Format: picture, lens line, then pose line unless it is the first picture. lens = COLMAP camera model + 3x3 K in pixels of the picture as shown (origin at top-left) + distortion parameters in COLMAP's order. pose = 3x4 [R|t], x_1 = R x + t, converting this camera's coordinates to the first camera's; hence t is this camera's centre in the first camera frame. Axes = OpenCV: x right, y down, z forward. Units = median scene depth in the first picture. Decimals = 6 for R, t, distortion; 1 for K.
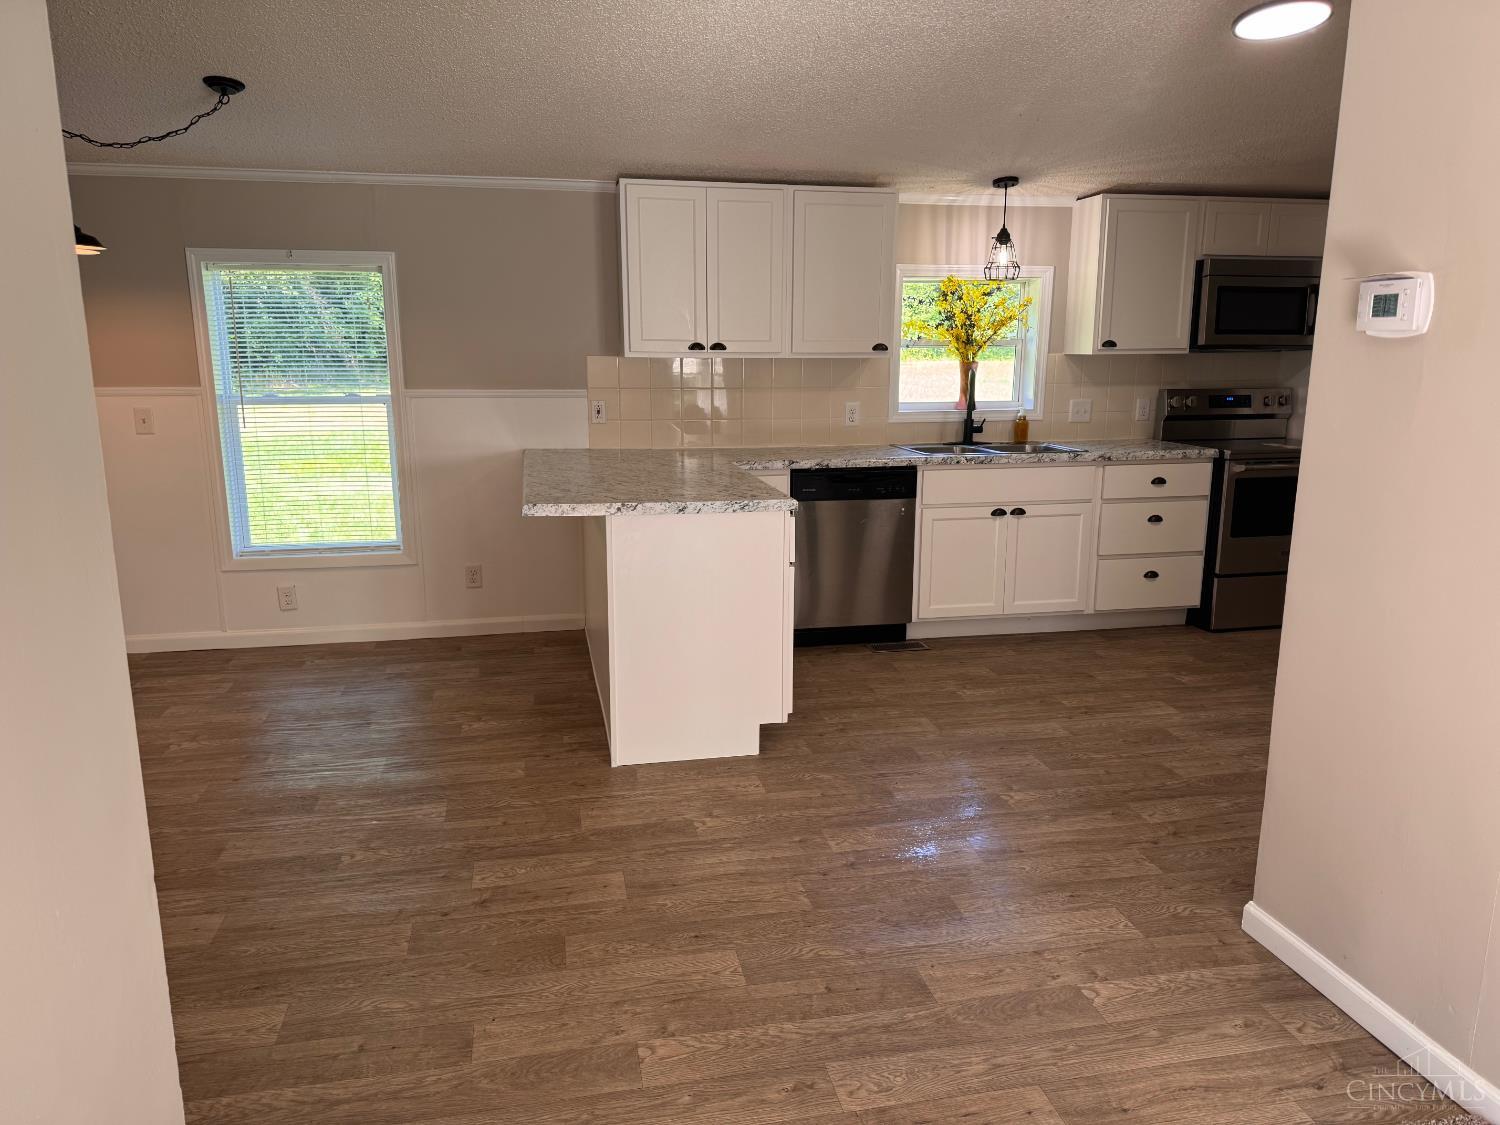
lens RADIAL K [[1052.6, 0, 754.6], [0, 1052.6, 573.5], [0, 0, 1]] dist [0.082469, -0.092512]
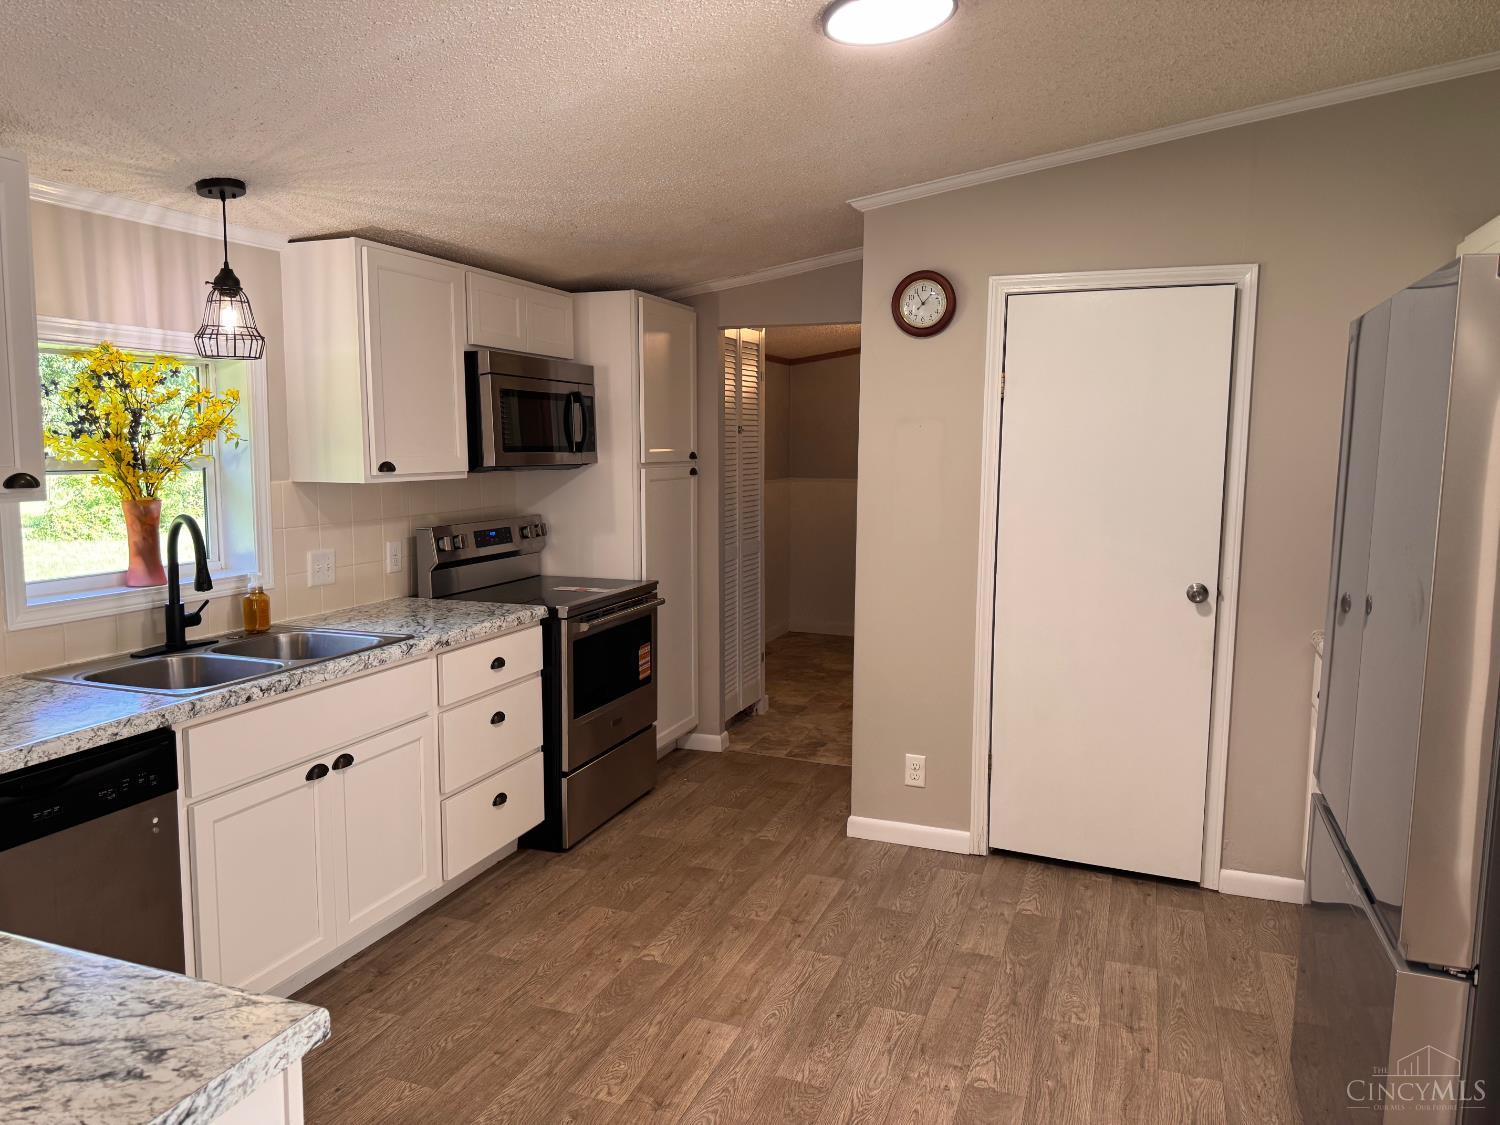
lens RADIAL K [[1056.1, 0, 746.1], [0, 1056.1, 550.4], [0, 0, 1]] dist [0.065546, -0.095182]
pose [[0.537635, -0.083525, 0.839030, -0.103192], [0.175880, 0.984302, -0.014714, -0.123036], [-0.824630, 0.155480, 0.543886, 0.496864]]
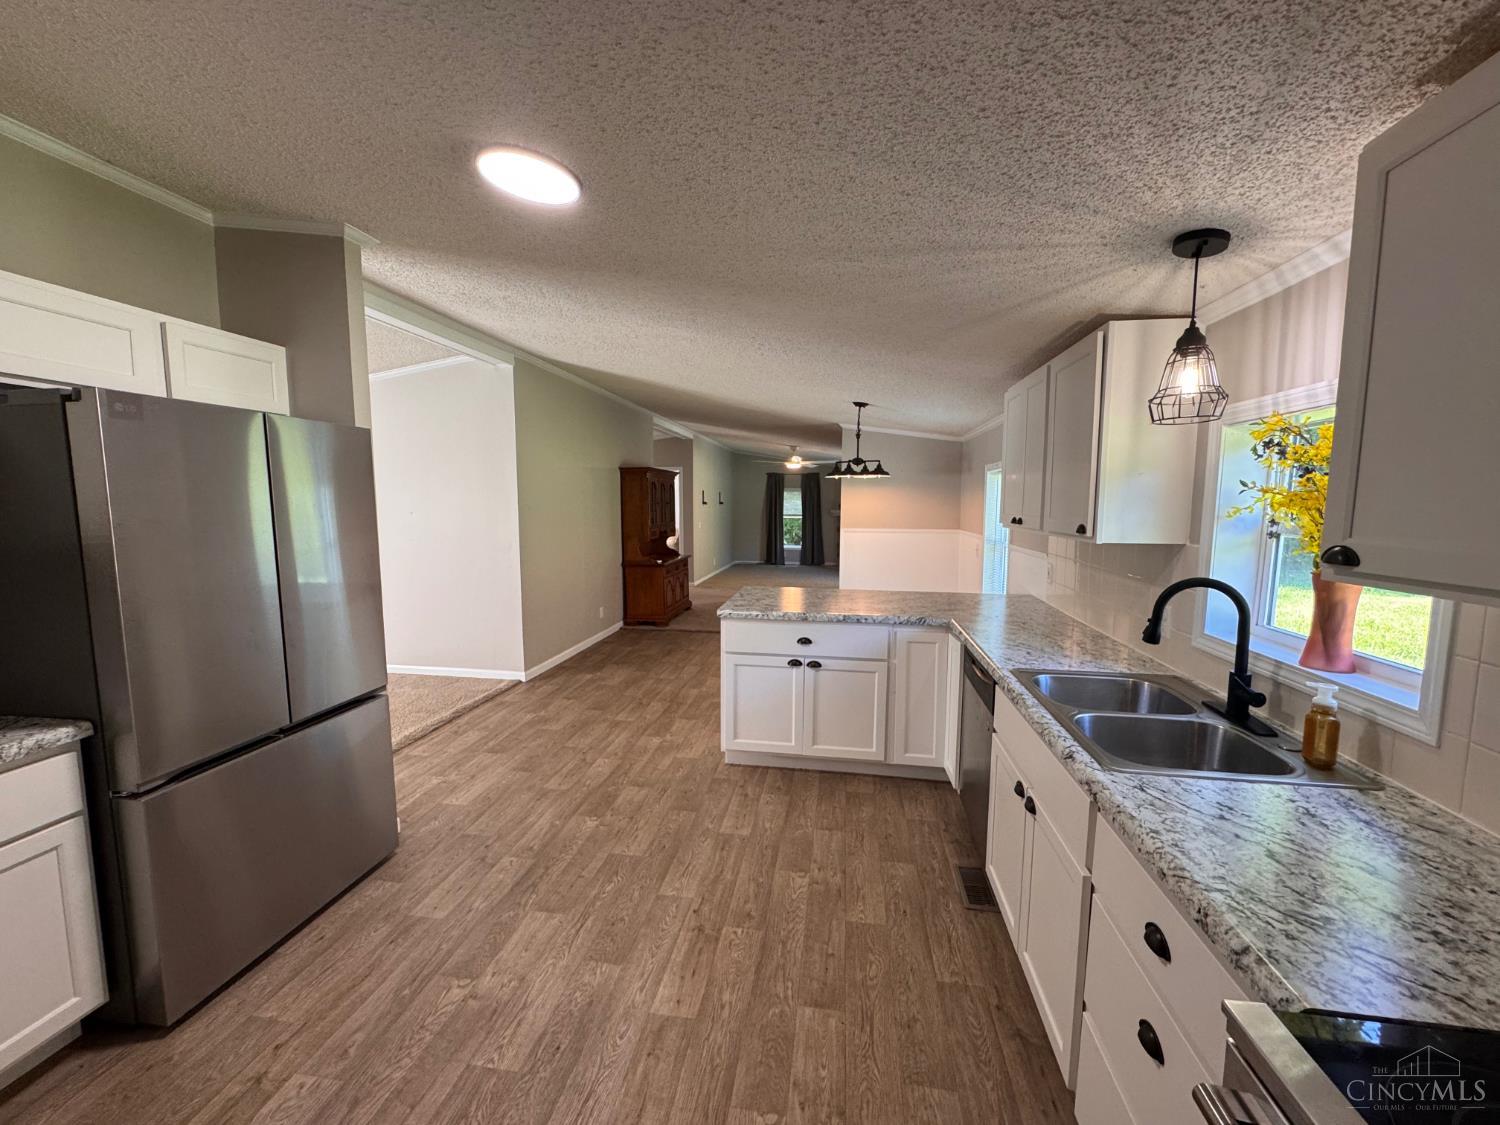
lens RADIAL K [[609.0, 0, 750.0], [0, 609.0, 562.5], [0, 0, 1]] dist [0.000546, 0.000010]
pose [[-0.353816, 0.089250, -0.931047, 0.619232], [-0.208192, 0.962949, 0.171424, -0.217339], [0.911850, 0.254489, -0.322125, 0.933432]]
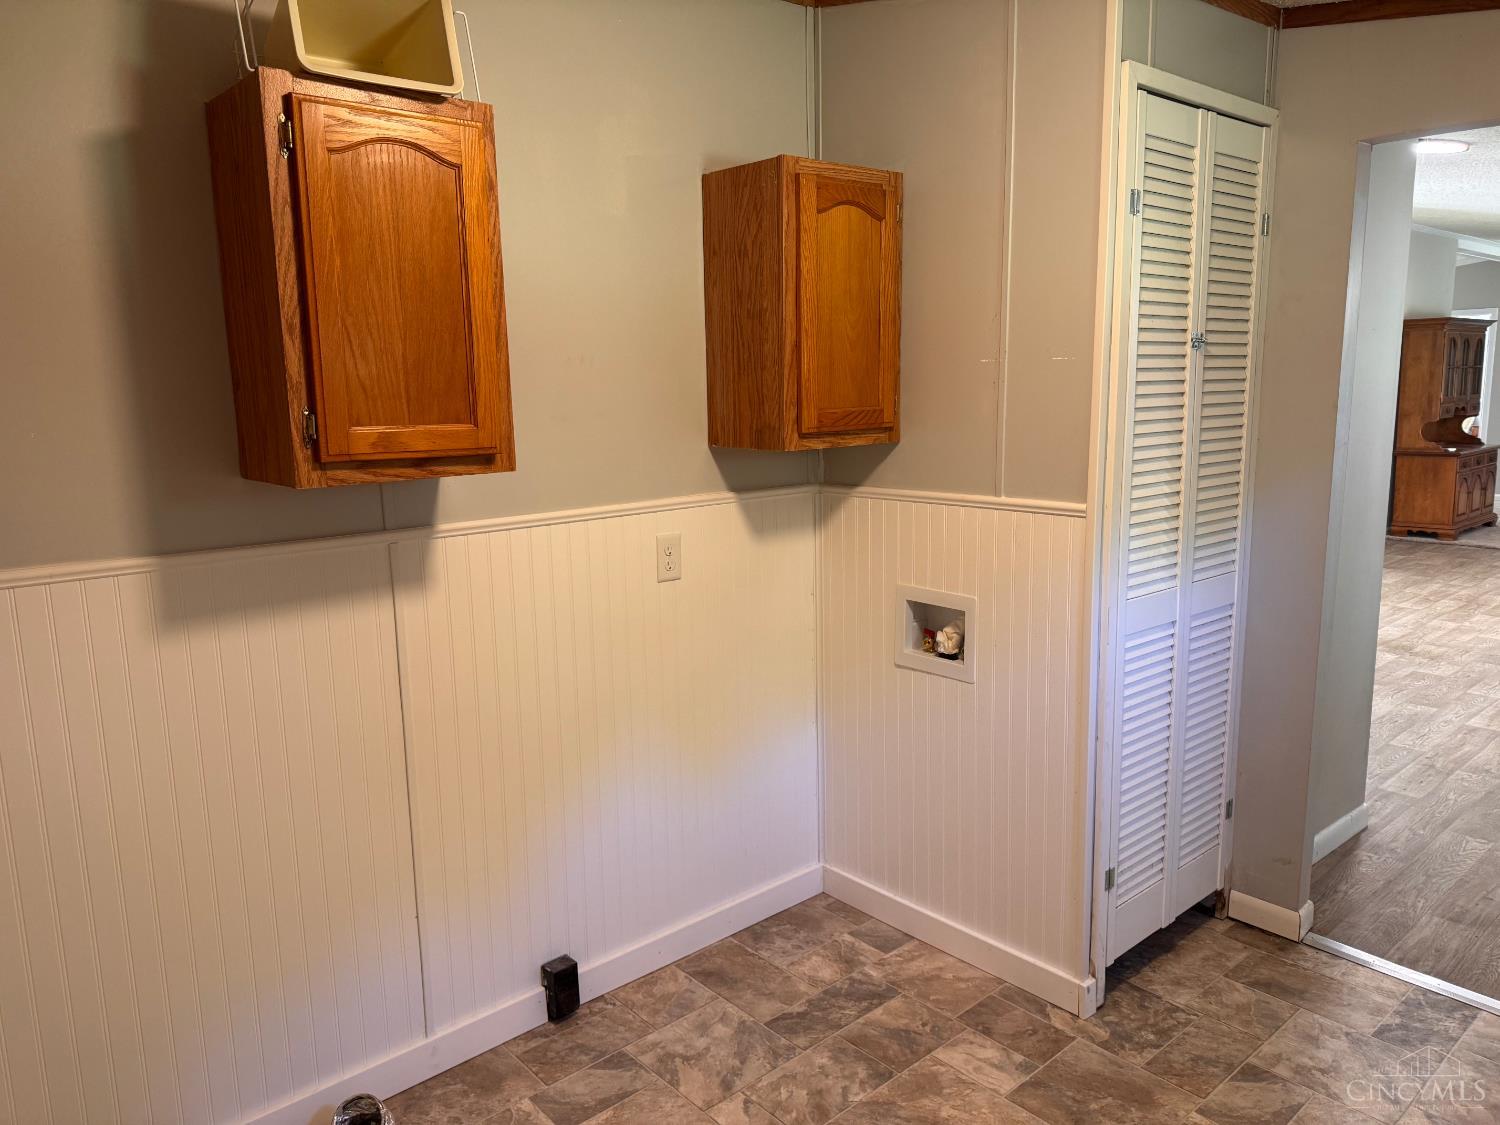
lens RADIAL K [[1052.6, 0, 754.6], [0, 1052.6, 573.5], [0, 0, 1]] dist [0.082469, -0.092512]
pose [[-0.867874, 0.105860, -0.485374, 1.277272], [-0.087688, 0.929048, 0.359416, -0.281700], [0.488984, 0.354490, -0.797014, 1.215048]]
